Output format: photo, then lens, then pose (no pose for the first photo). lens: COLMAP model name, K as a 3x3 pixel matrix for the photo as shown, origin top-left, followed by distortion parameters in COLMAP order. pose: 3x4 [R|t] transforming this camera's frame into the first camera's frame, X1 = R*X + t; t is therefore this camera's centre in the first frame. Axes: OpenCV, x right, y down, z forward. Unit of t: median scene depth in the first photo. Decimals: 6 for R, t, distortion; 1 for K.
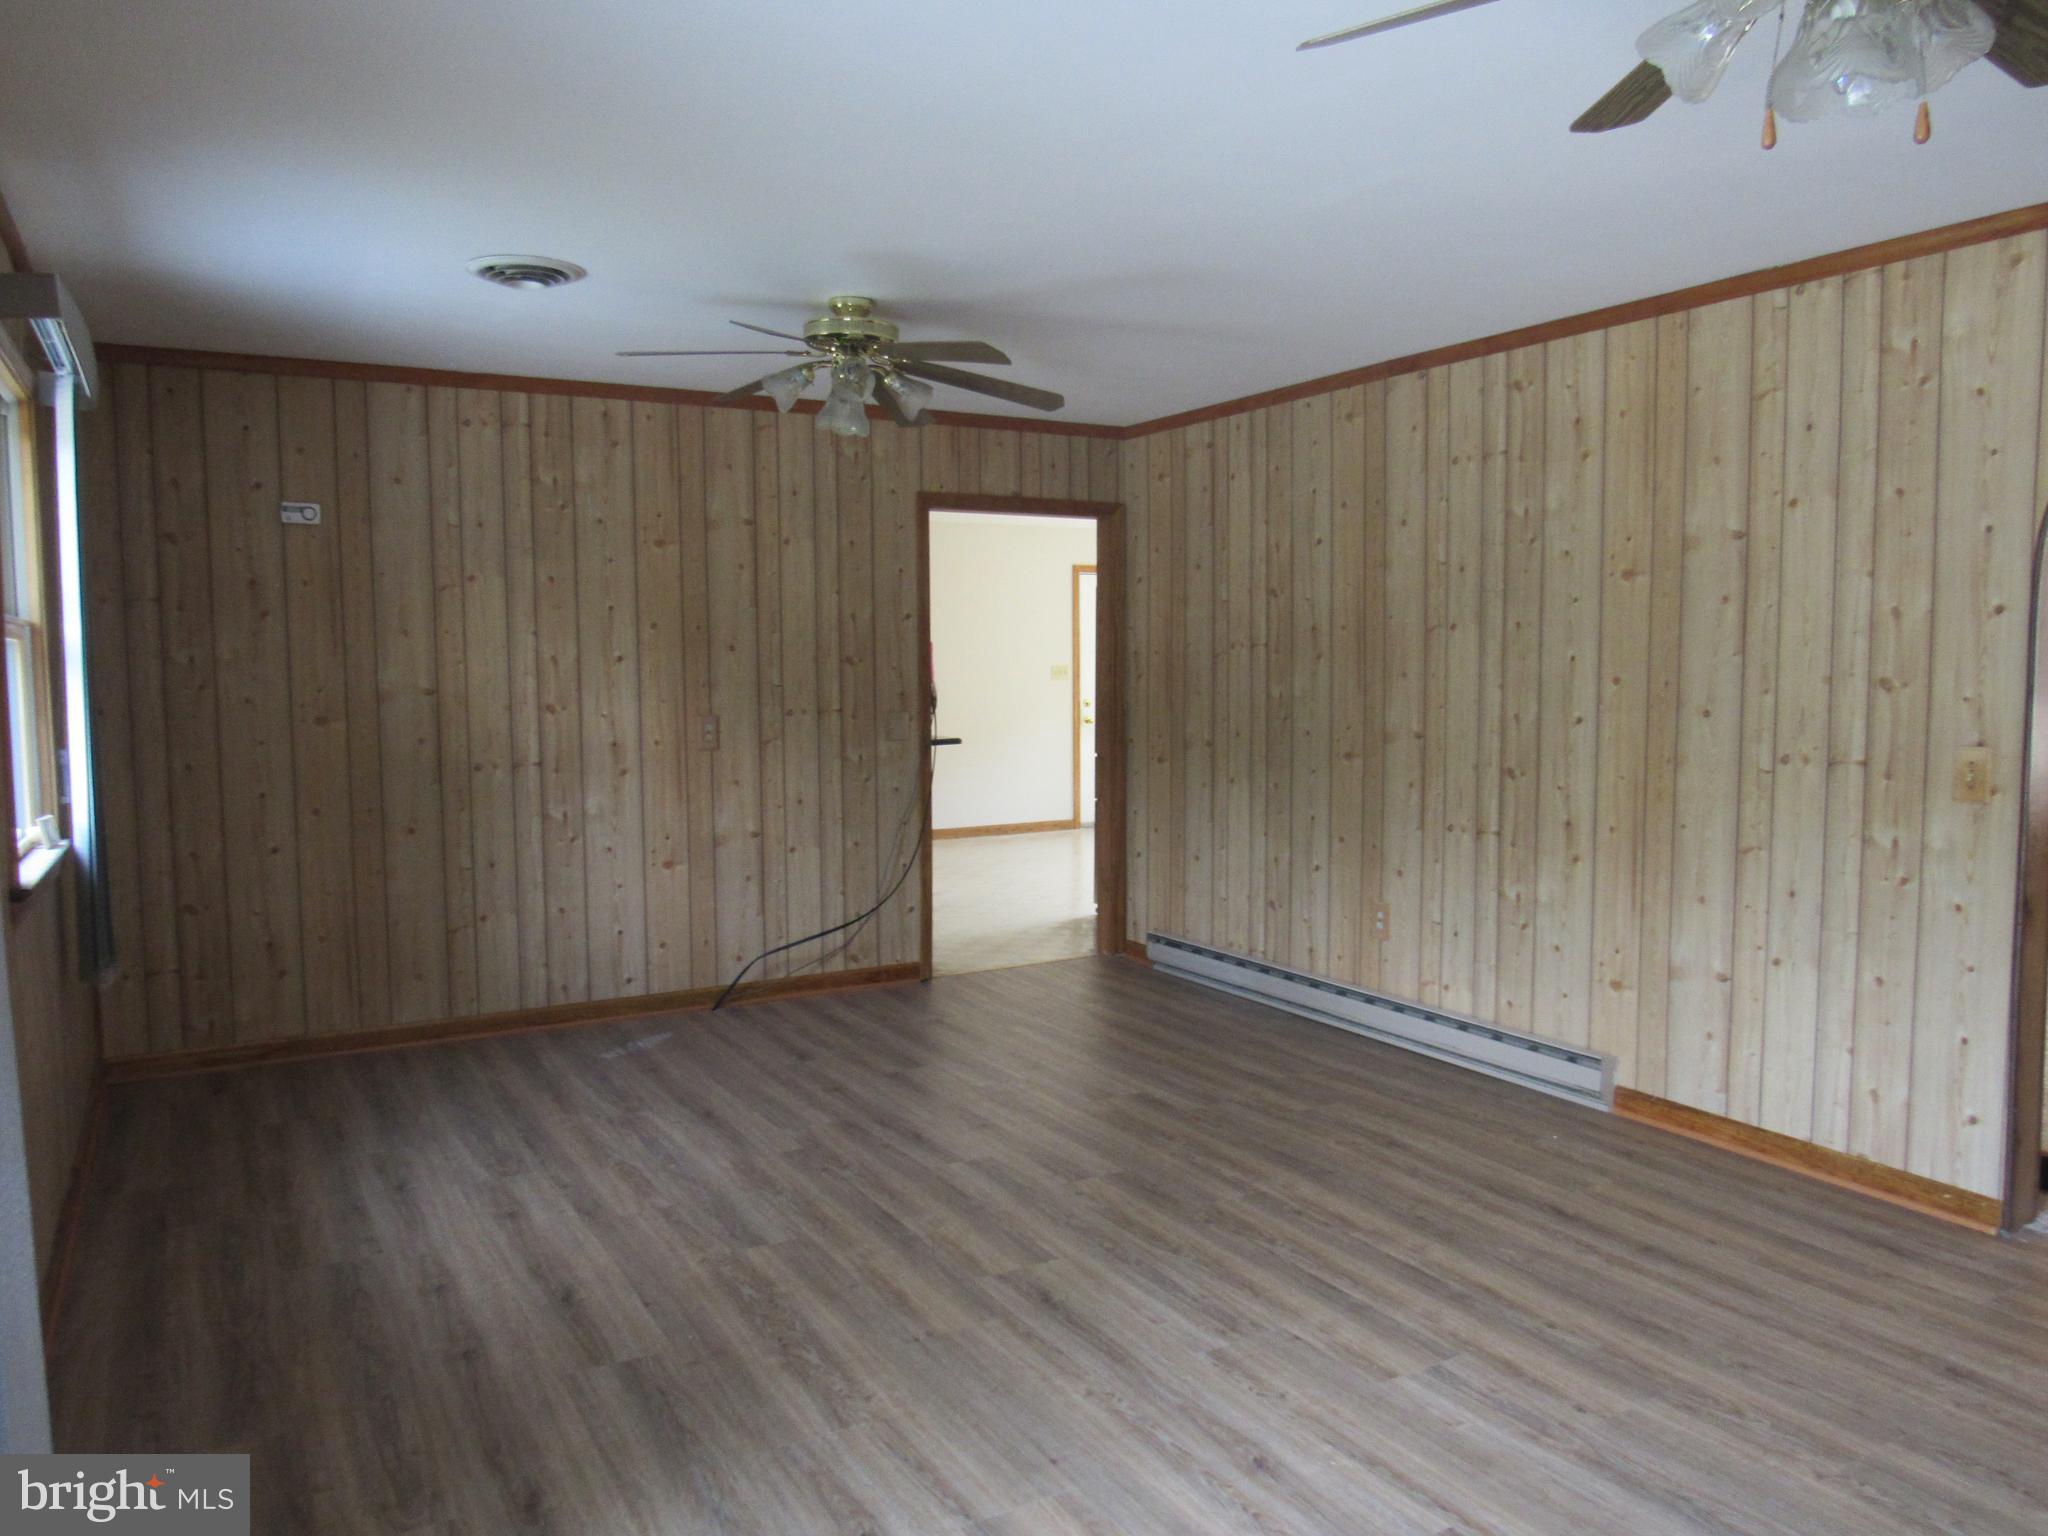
lens RADIAL K [[1458.8, 0, 1019.9], [0, 1458.8, 774.6], [0, 0, 1]] dist [-0.035148, 0.013543]
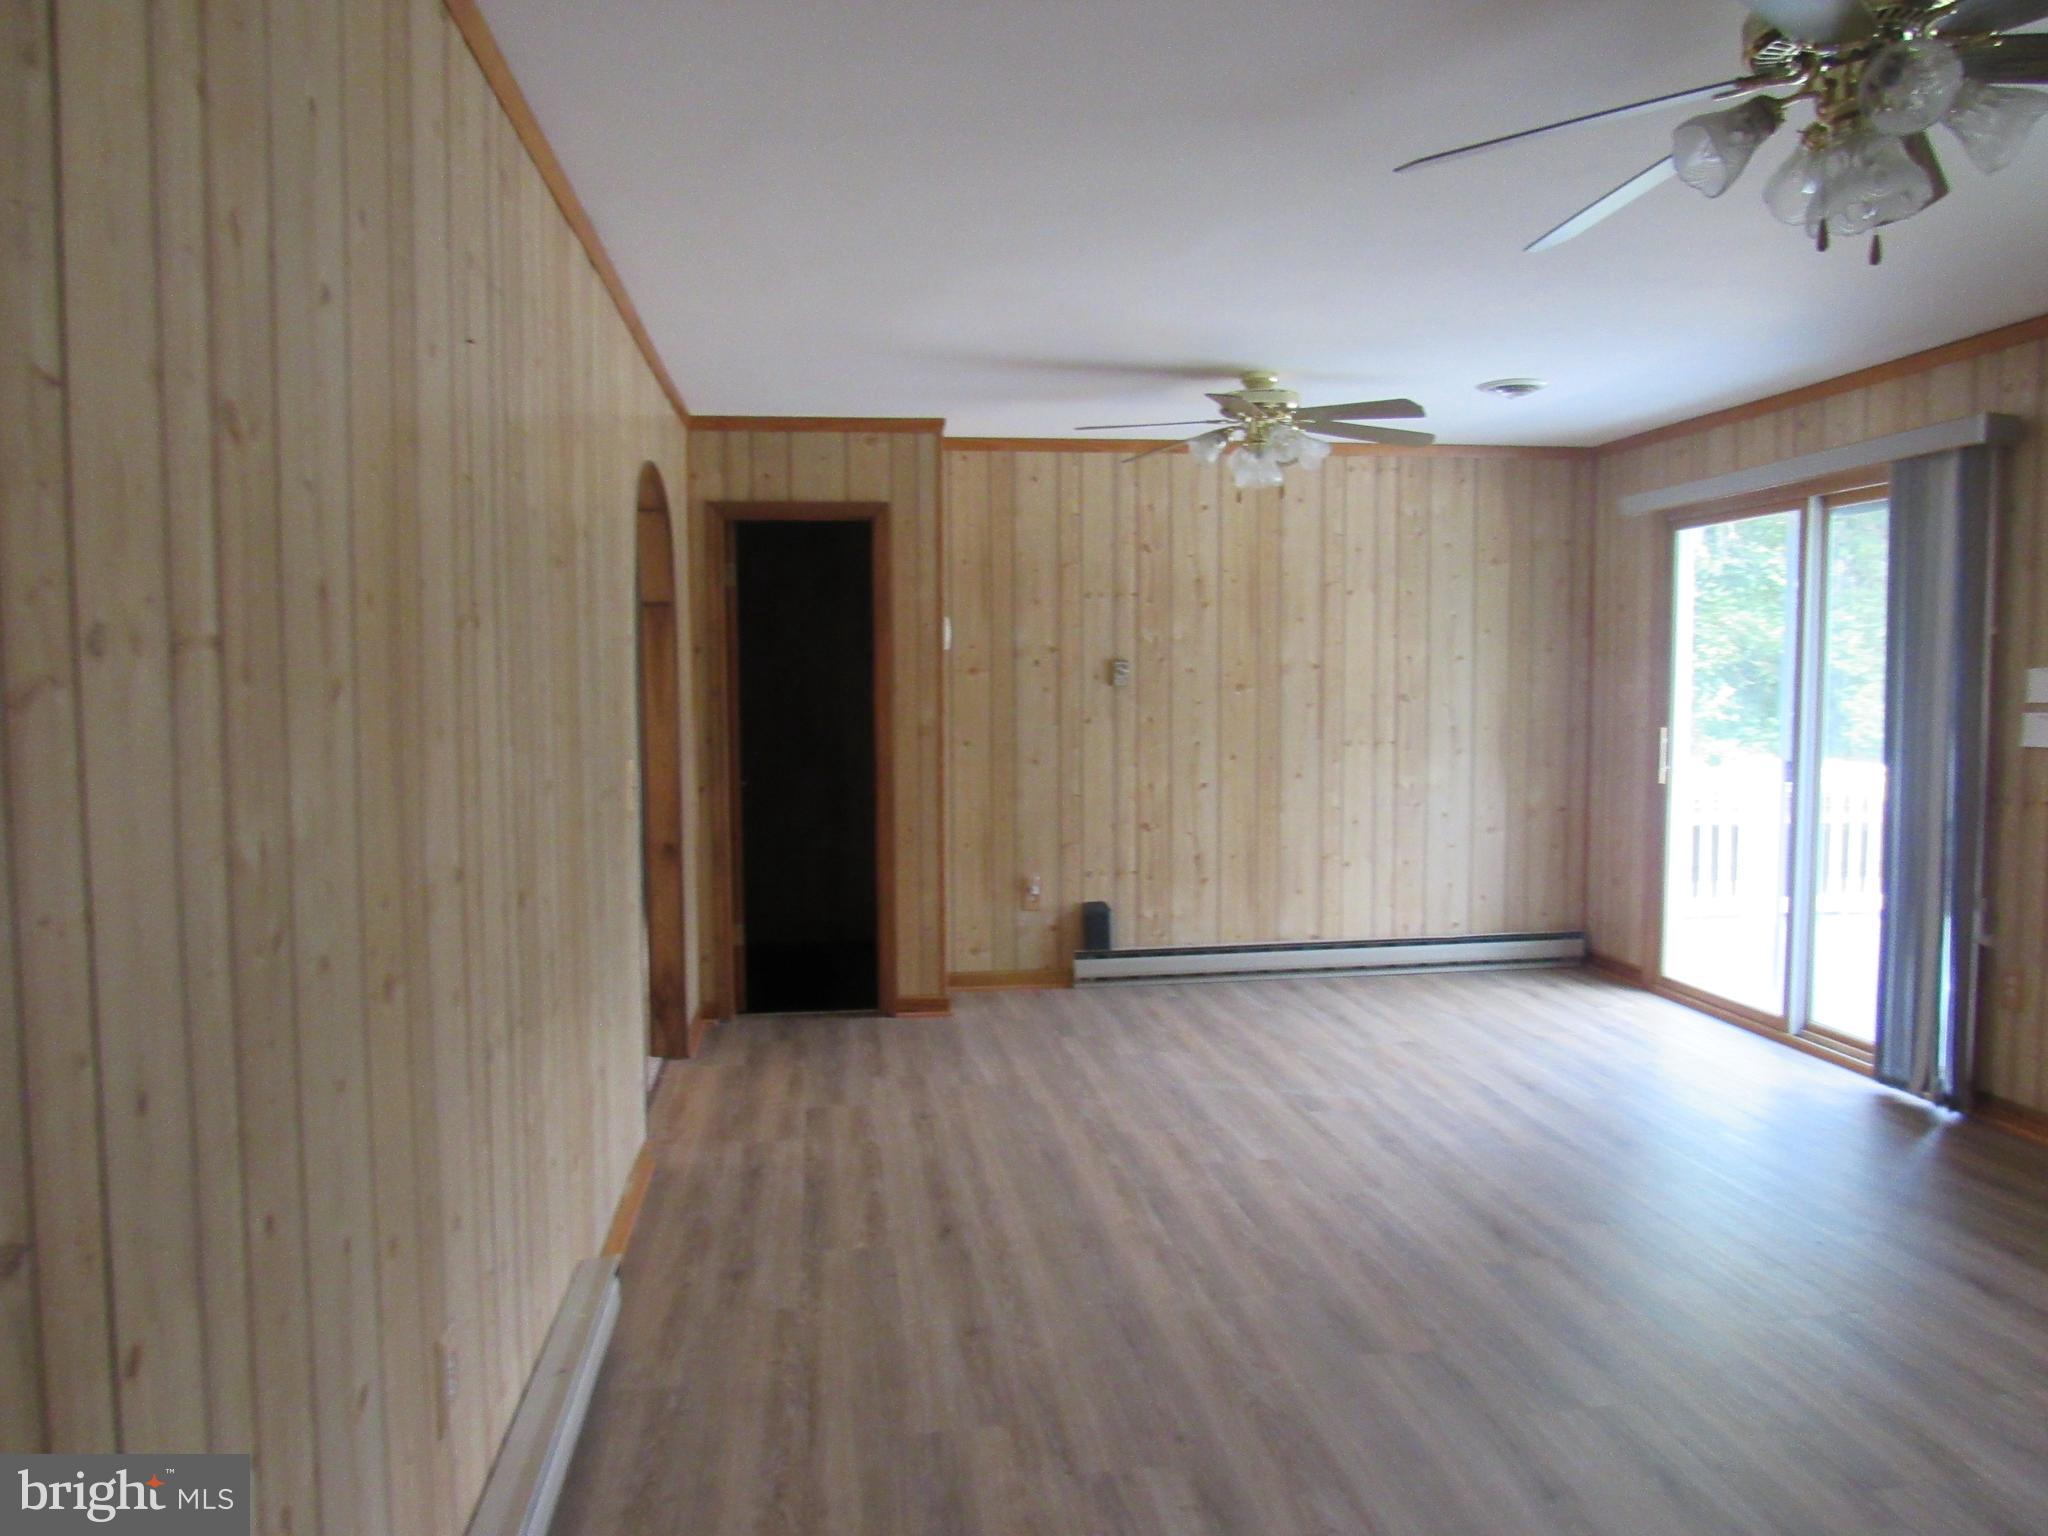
lens RADIAL K [[1458.8, 0, 1019.9], [0, 1458.8, 774.6], [0, 0, 1]] dist [-0.035148, 0.013543]
pose [[-0.926595, -0.014027, 0.375800, -0.033969], [0.044179, 0.988324, 0.145820, -0.108721], [-0.373457, 0.151719, -0.915156, 1.300793]]
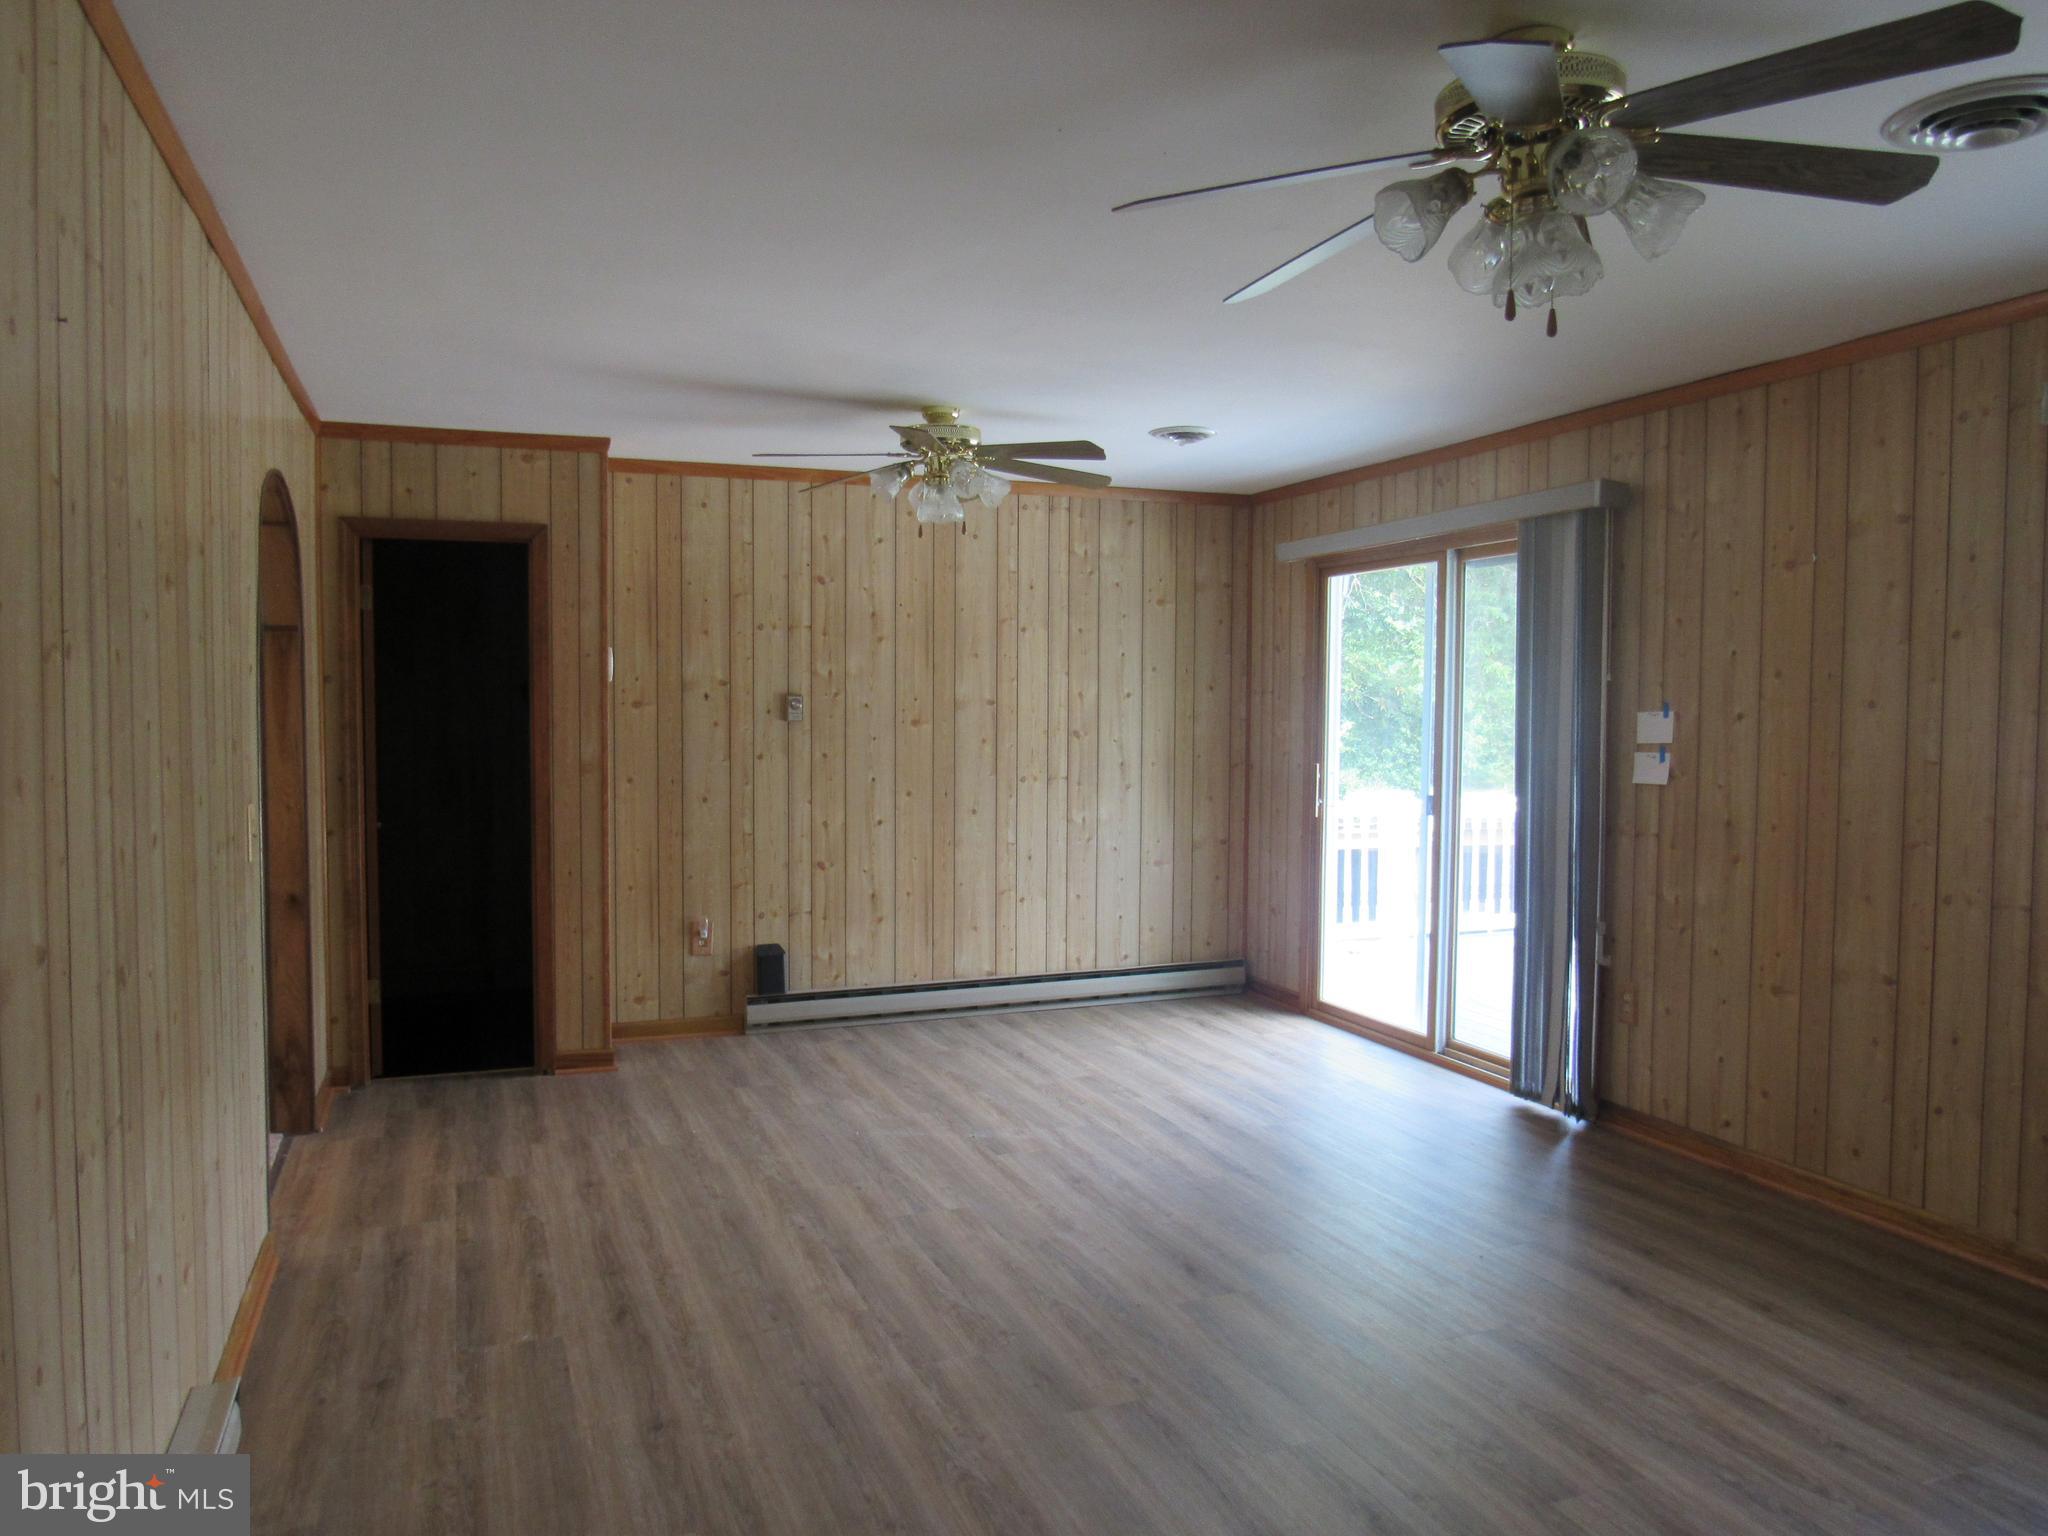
lens RADIAL K [[1459.9, 0, 1019.2], [0, 1459.9, 771.4], [0, 0, 1]] dist [-0.031720, 0.007265]
pose [[-0.988601, -0.004541, 0.150490, -0.011544], [0.015307, 0.991335, 0.130466, -0.111495], [-0.149778, 0.131282, -0.979965, 1.280856]]
